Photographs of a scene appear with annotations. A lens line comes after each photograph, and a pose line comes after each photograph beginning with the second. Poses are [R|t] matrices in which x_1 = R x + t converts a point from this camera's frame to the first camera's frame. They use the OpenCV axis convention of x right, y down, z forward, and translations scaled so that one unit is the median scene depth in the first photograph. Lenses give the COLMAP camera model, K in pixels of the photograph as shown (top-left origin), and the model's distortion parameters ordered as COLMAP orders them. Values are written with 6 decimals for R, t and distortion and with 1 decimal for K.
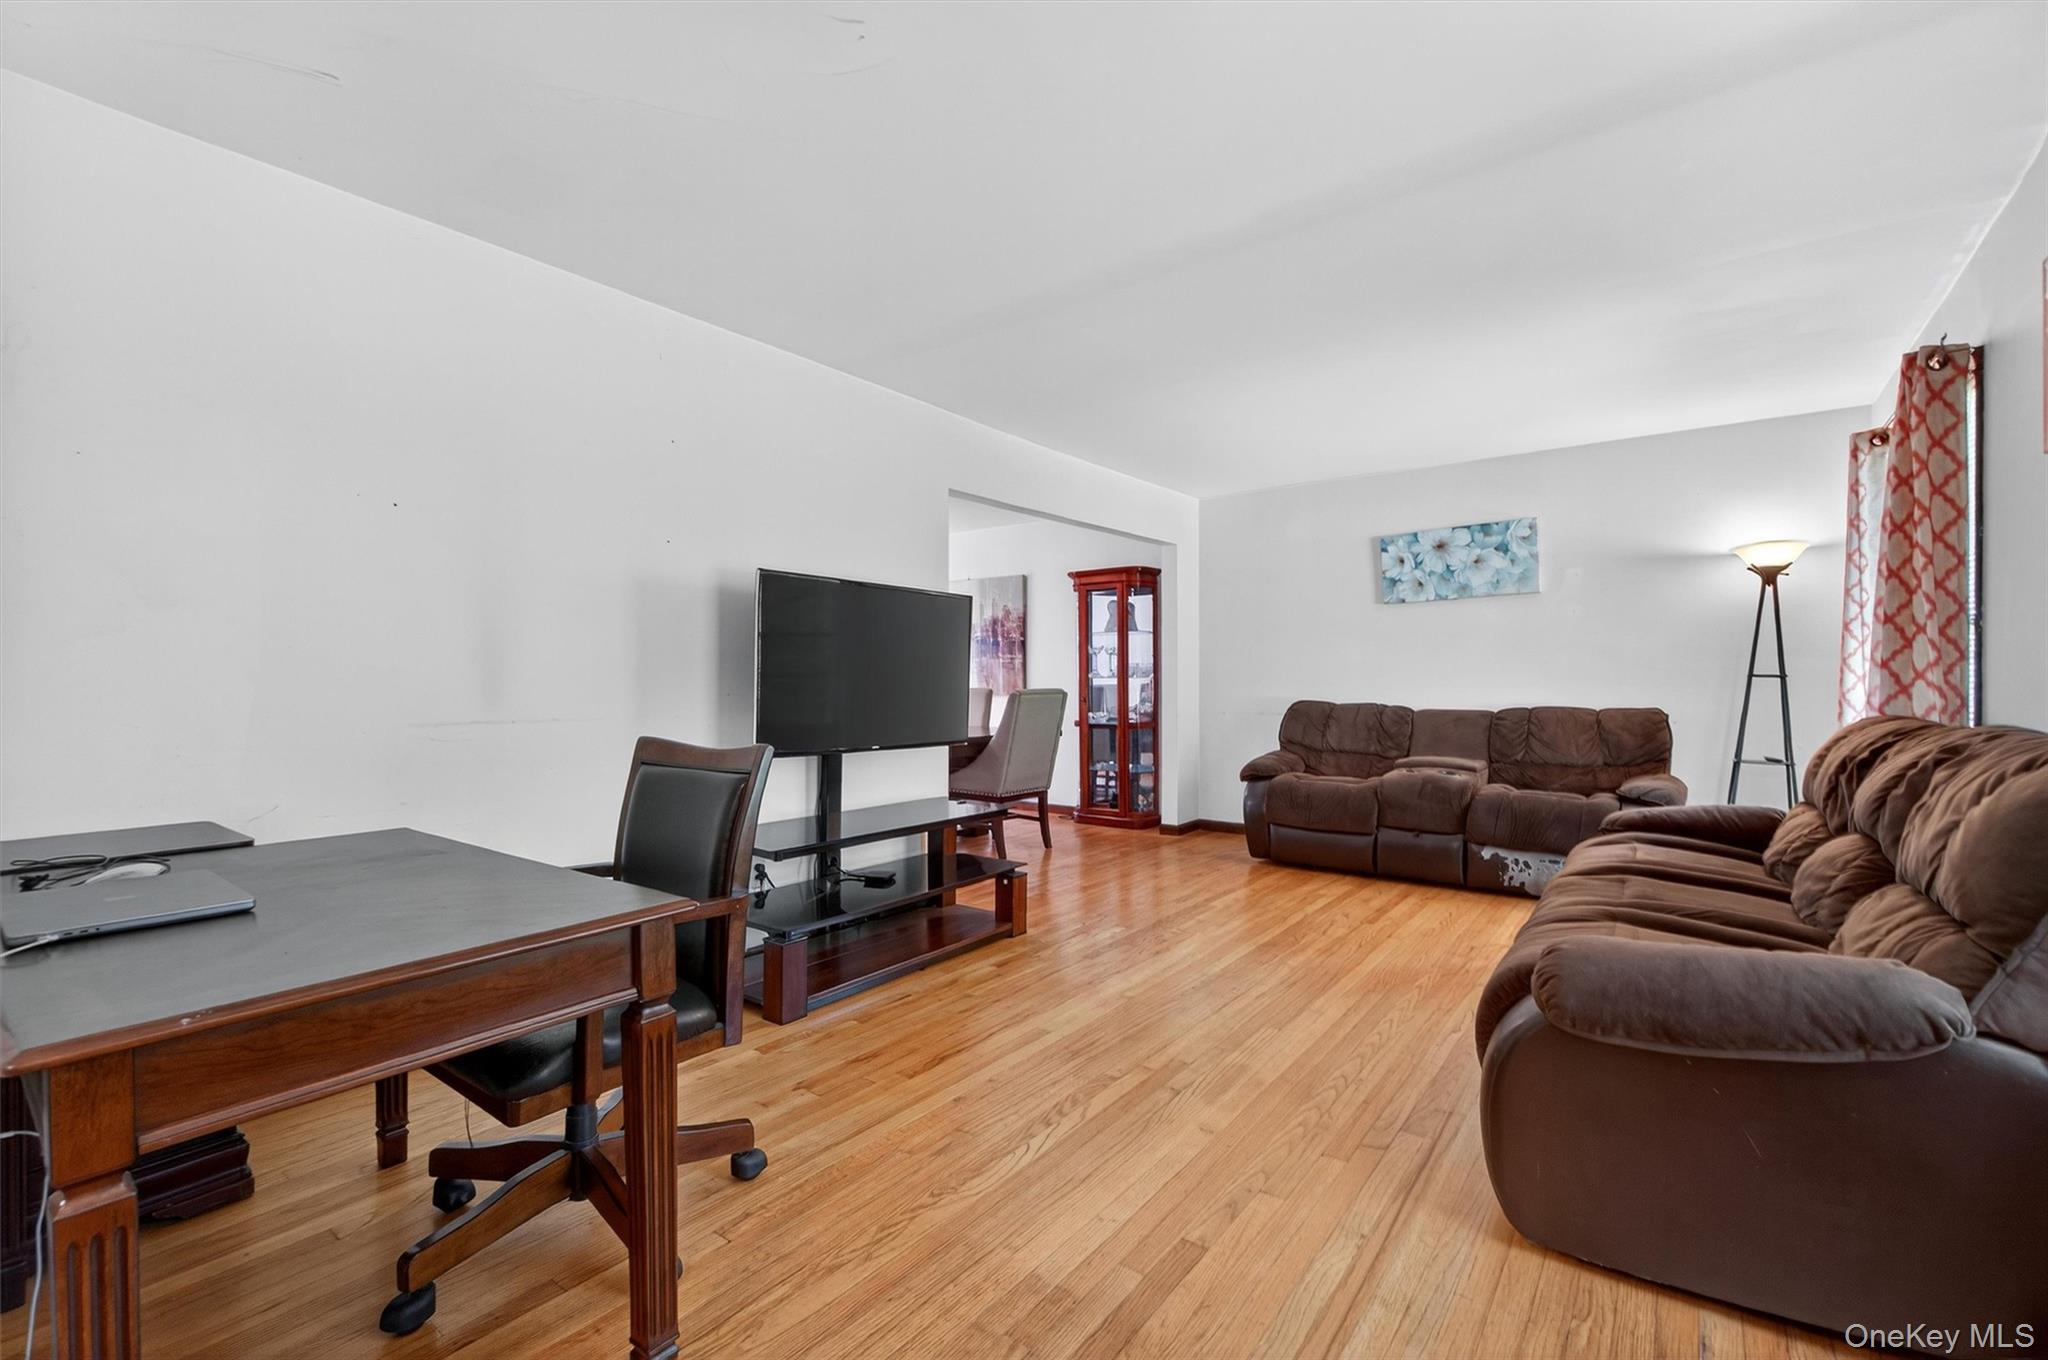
lens RADIAL K [[882.0, 0, 1013.0], [0, 882.0, 688.1], [0, 0, 1]] dist [-0.008824, 0.001847]
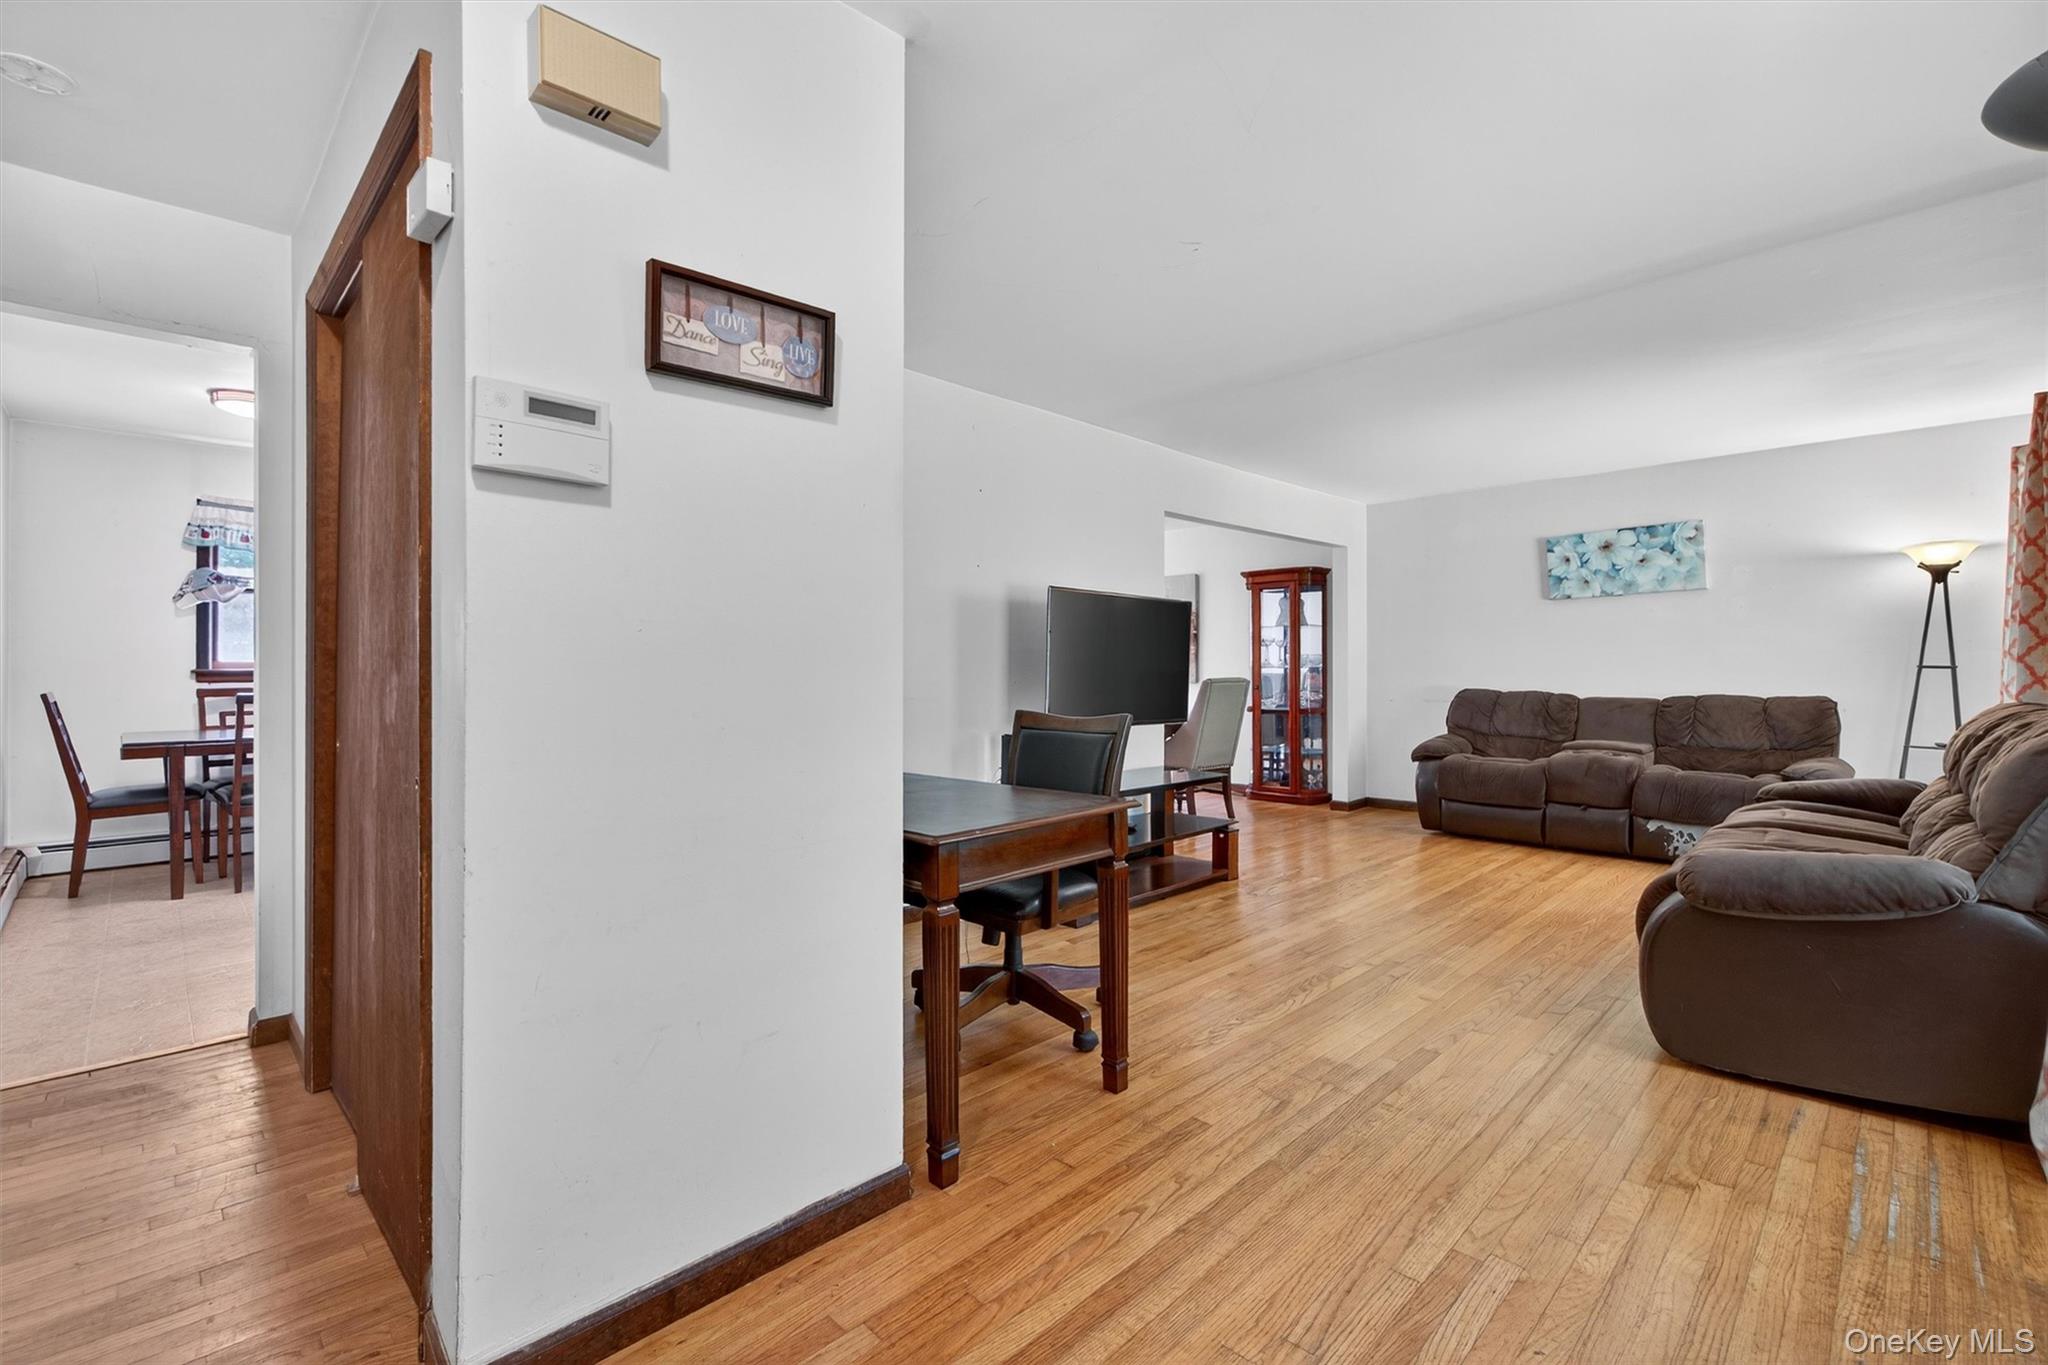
lens RADIAL K [[882.0, 0, 1011.3], [0, 882.0, 669.2], [0, 0, 1]] dist [-0.008824, 0.001847]
pose [[0.989888, 0.001545, -0.141846, -0.151867], [-0.002628, 0.999969, -0.007447, -0.000881], [0.141830, 0.007744, 0.989861, -0.307787]]
